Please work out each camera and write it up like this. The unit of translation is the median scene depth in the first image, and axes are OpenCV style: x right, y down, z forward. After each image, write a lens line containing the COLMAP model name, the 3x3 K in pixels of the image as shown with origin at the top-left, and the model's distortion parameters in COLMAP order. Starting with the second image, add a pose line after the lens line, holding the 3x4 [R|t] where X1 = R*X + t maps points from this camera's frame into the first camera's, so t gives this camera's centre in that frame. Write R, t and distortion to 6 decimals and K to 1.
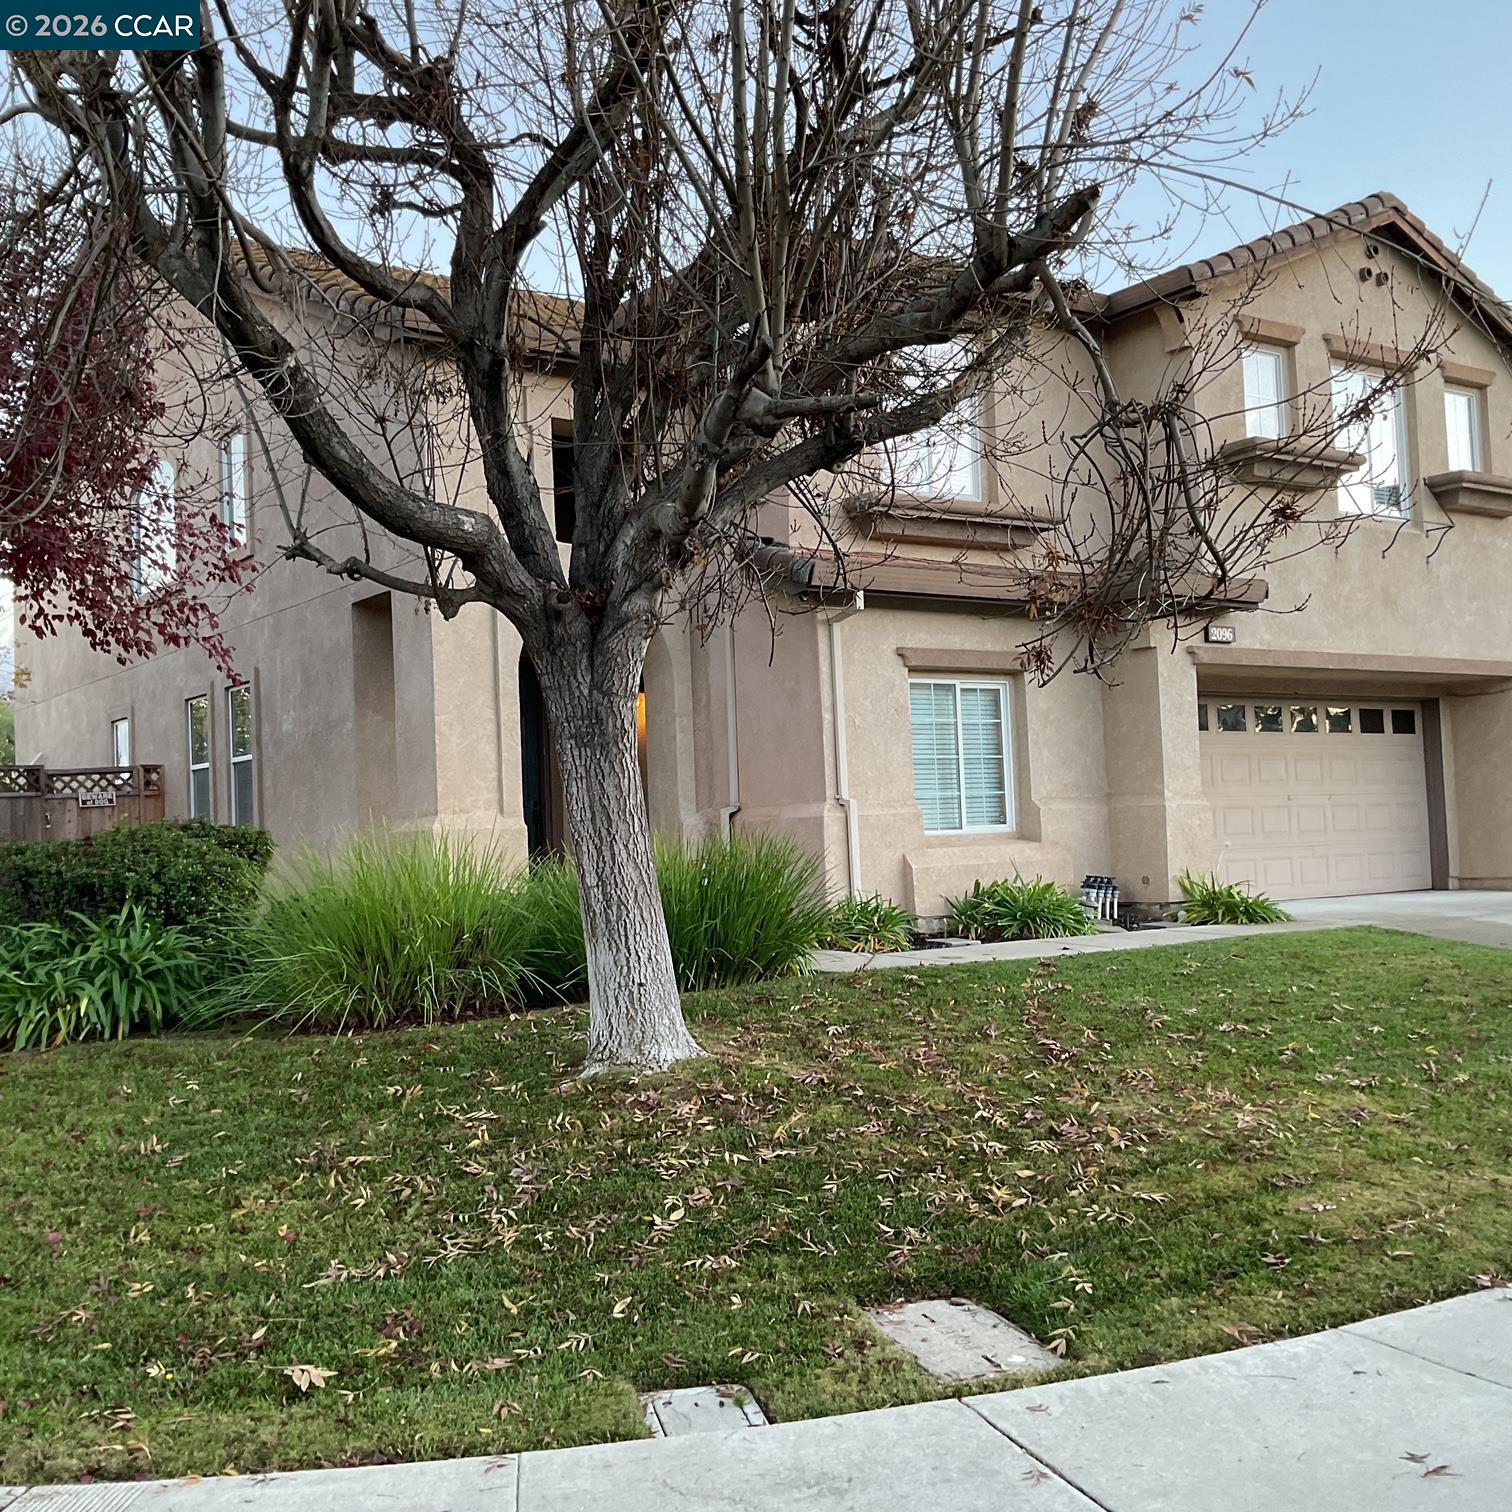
lens RADIAL K [[1637.9, 0, 746.0], [0, 1637.9, 754.6], [0, 0, 1]] dist [0.124252, -0.292909]
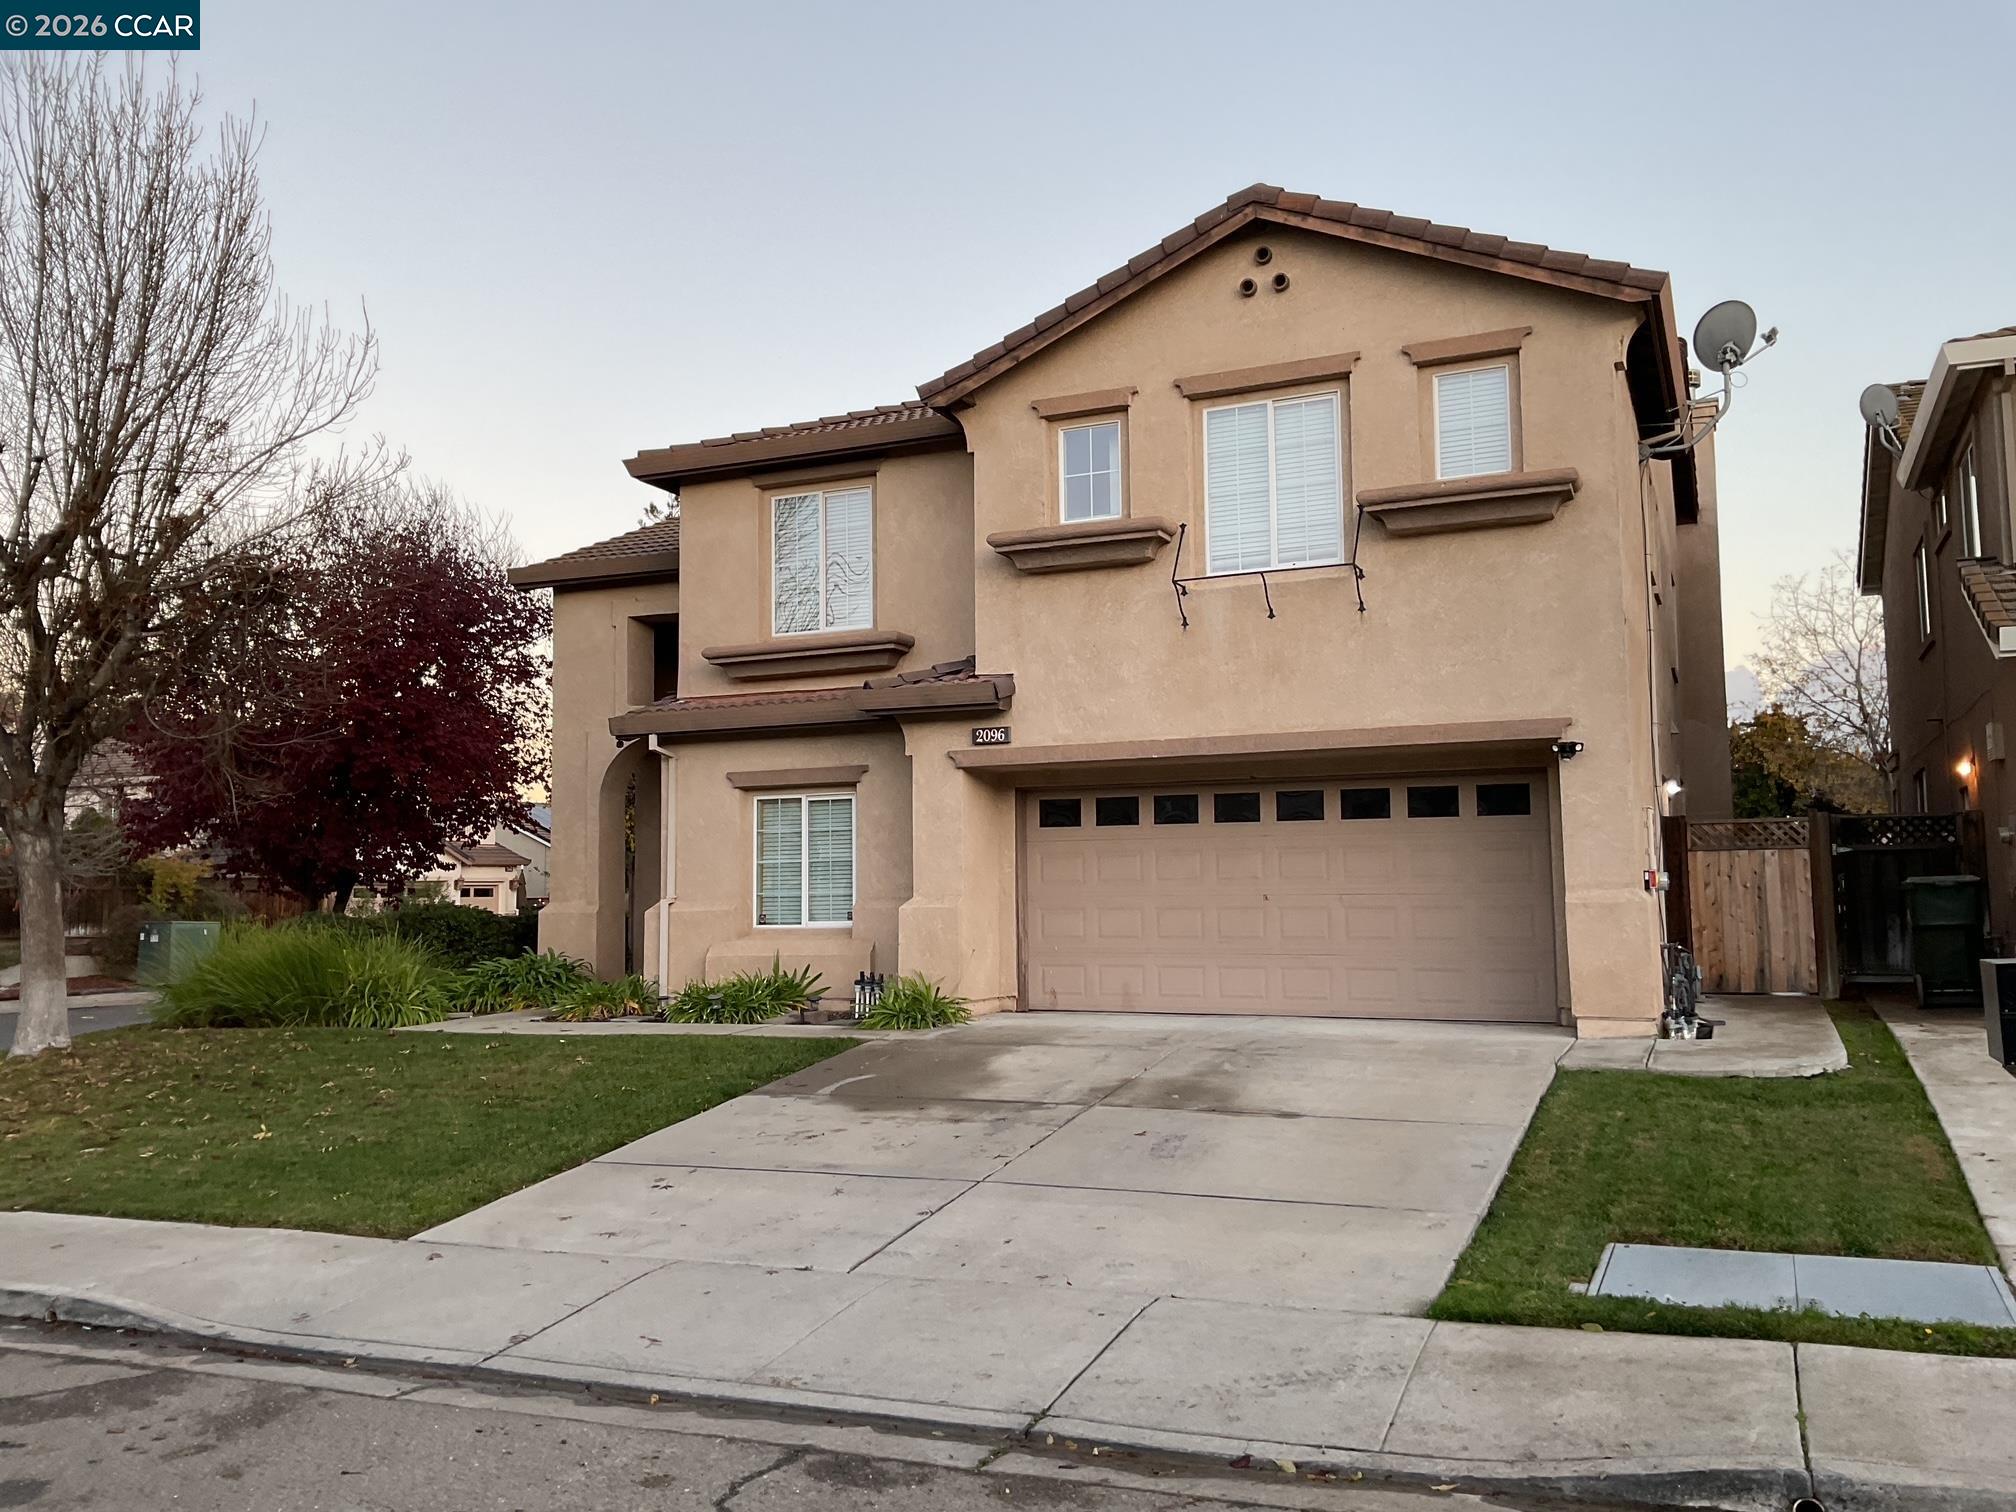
lens RADIAL K [[1634.5, 0, 1008.0], [0, 1634.5, 756.0], [0, 0, 1]] dist [0.093058, -0.173701]
pose [[0.526768, -0.044779, -0.848829, 1.123102], [0.036243, 0.998886, -0.030203, -0.030750], [0.849236, -0.014853, 0.527804, 0.490102]]
